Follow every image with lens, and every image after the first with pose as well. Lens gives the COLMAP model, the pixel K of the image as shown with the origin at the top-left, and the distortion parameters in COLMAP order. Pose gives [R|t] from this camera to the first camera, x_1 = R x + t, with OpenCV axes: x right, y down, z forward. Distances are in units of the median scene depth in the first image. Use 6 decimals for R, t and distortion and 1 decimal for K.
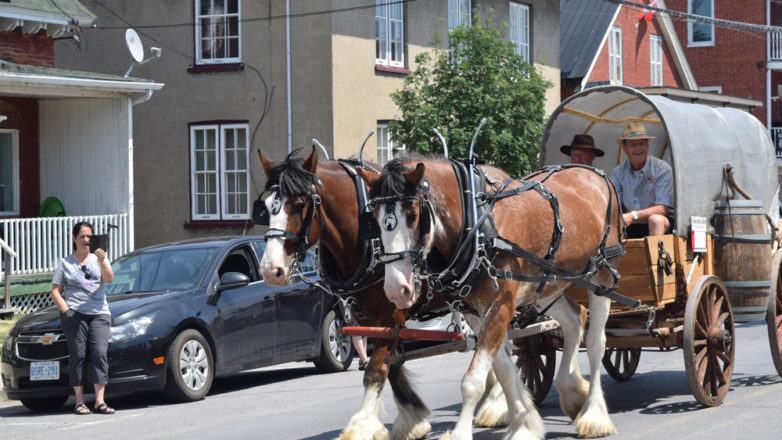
lens RADIAL K [[1735.0, 0, 391.0], [0, 1735.0, 220.0], [0, 0, 1]] dist [0.062082, 0.190967]
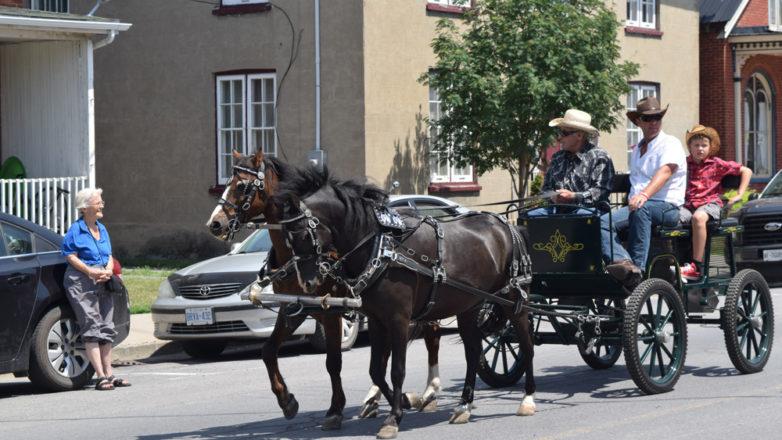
lens RADIAL K [[1735.0, 0, 391.0], [0, 1735.0, 220.0], [0, 0, 1]] dist [0.062082, 0.190967]
pose [[0.985522, 0.009311, -0.169293, 0.122768], [-0.005954, 0.999776, 0.020325, -0.000361], [0.169445, -0.019023, 0.985356, 0.159769]]
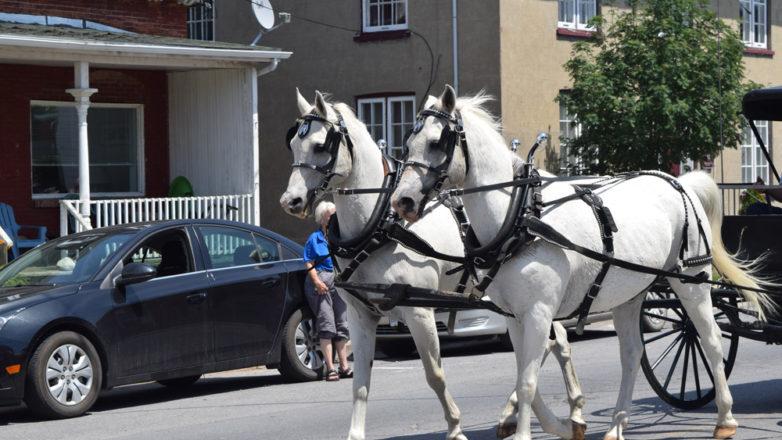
lens RADIAL K [[1735.0, 0, 391.0], [0, 1735.0, 220.0], [0, 0, 1]] dist [0.062082, 0.190967]
pose [[0.978053, 0.000751, -0.208357, 0.097731], [0.001496, 0.999942, 0.010628, 0.000410], [0.208353, -0.010706, 0.977995, 0.101435]]
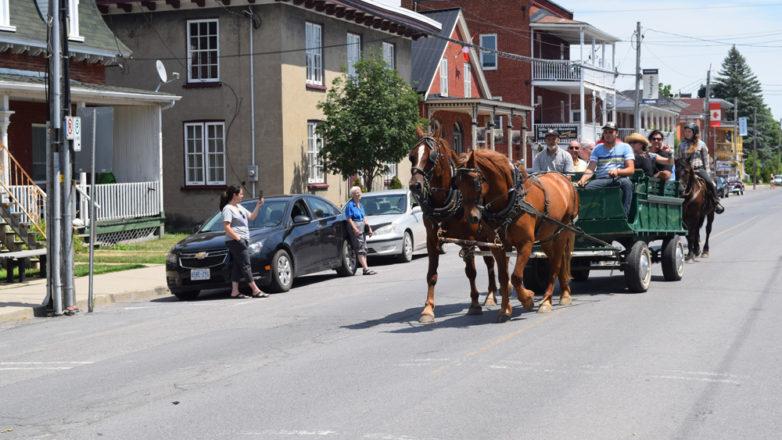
lens RADIAL K [[1225.0, 0, 391.0], [0, 1225.0, 220.0], [0, 0, 1]] dist [-0.011224, 0.017422]
pose [[0.991976, -0.006053, 0.126280, -0.074417], [0.002503, 0.999598, 0.028256, 0.000581], [-0.126401, -0.027713, 0.991592, -0.087064]]
